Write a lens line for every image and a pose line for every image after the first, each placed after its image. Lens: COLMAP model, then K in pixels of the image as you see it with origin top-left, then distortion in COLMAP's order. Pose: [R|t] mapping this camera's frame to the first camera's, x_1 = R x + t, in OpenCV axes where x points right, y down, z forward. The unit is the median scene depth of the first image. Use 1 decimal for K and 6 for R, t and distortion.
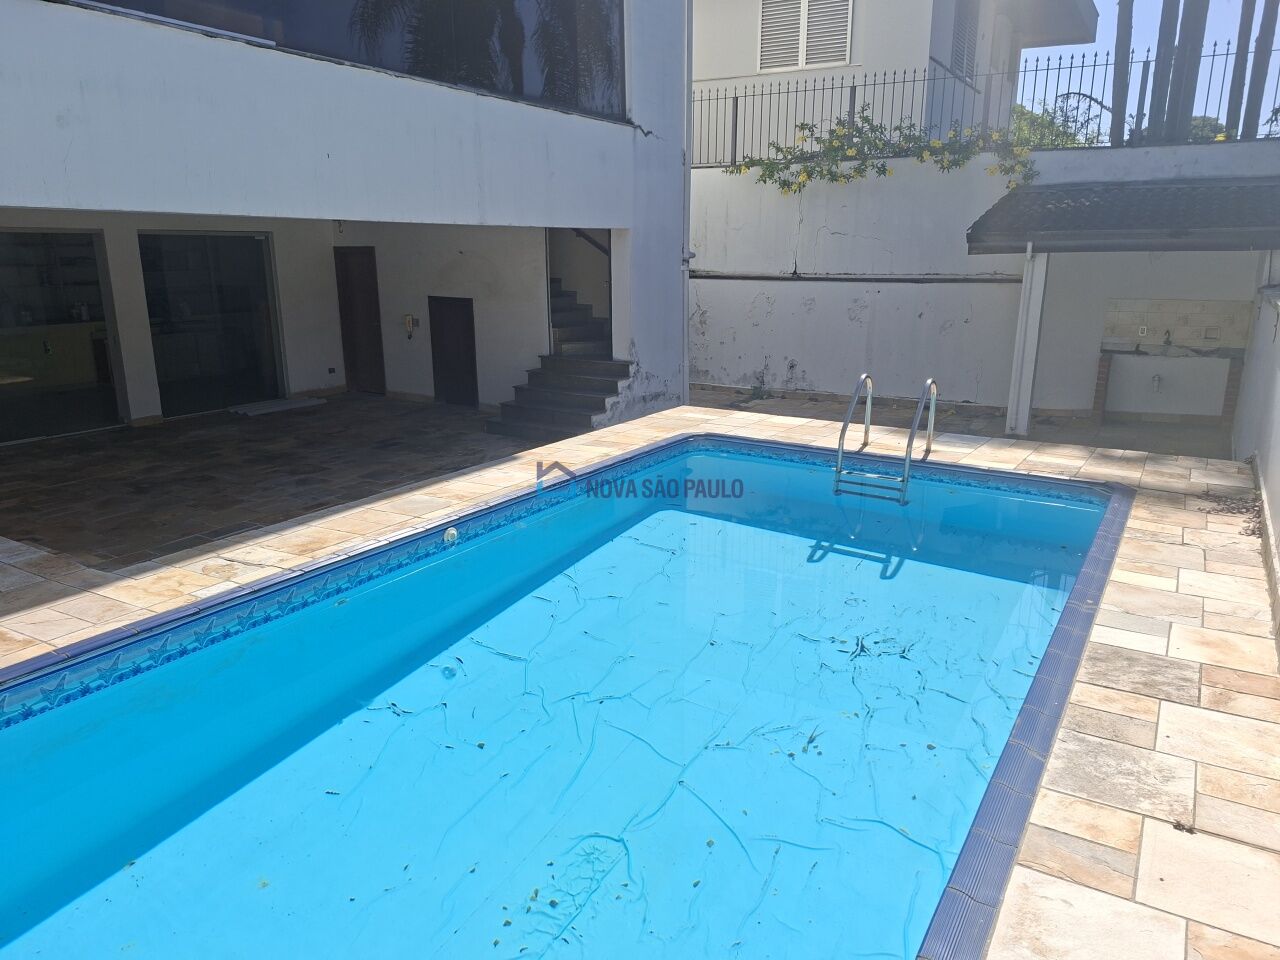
lens RADIAL K [[879.9, 0, 655.2], [0, 879.9, 474.4], [0, 0, 1]] dist [0.075530, -0.051950]
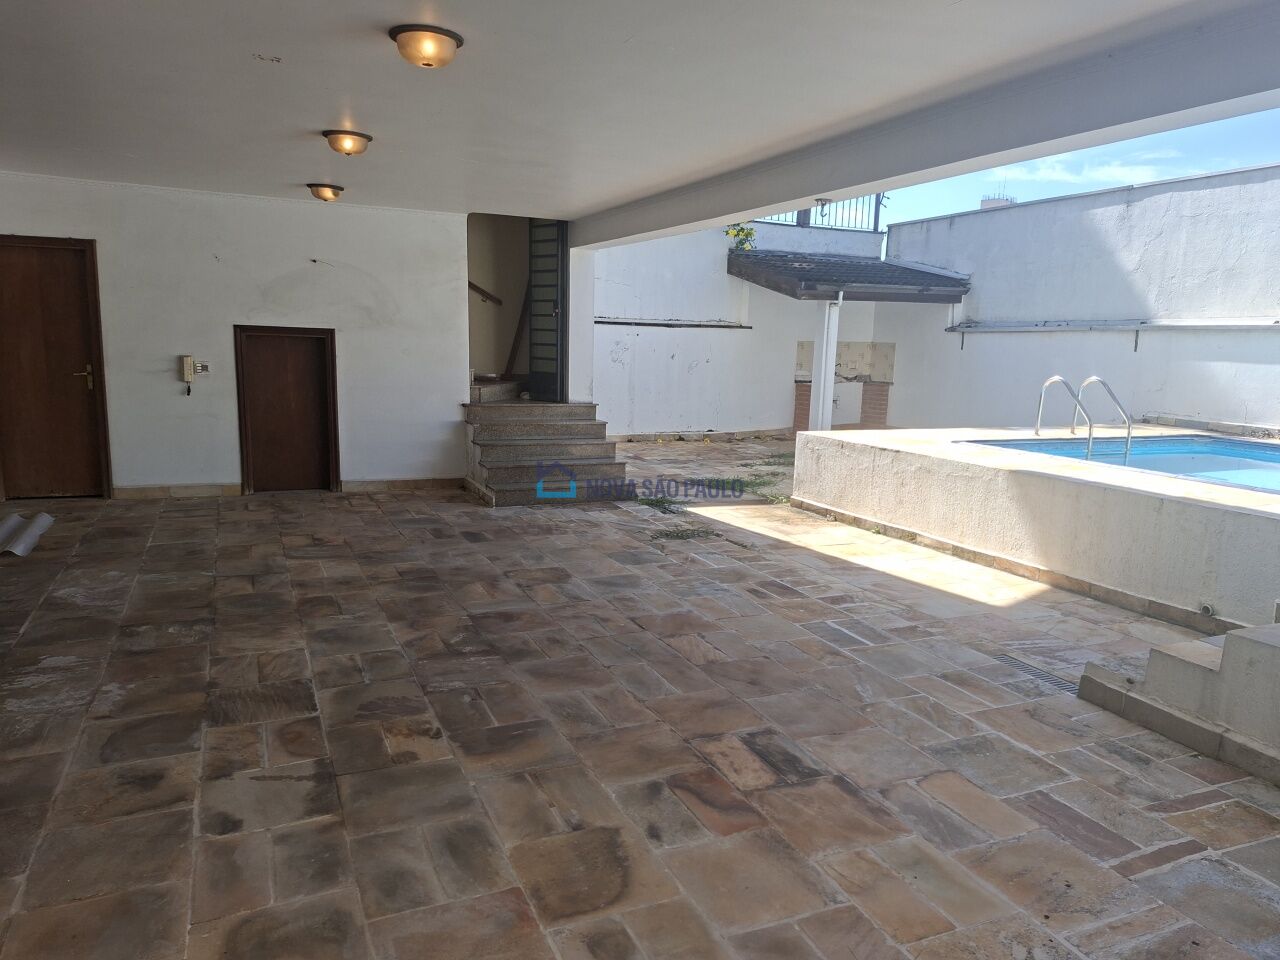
lens RADIAL K [[879.9, 0, 640.1], [0, 879.9, 490.1], [0, 0, 1]] dist [0.075530, -0.051950]
pose [[0.563382, -0.124605, 0.816746, -0.791284], [0.180584, 0.983231, 0.025440, -0.063028], [-0.806220, 0.133159, 0.576436, 0.525605]]
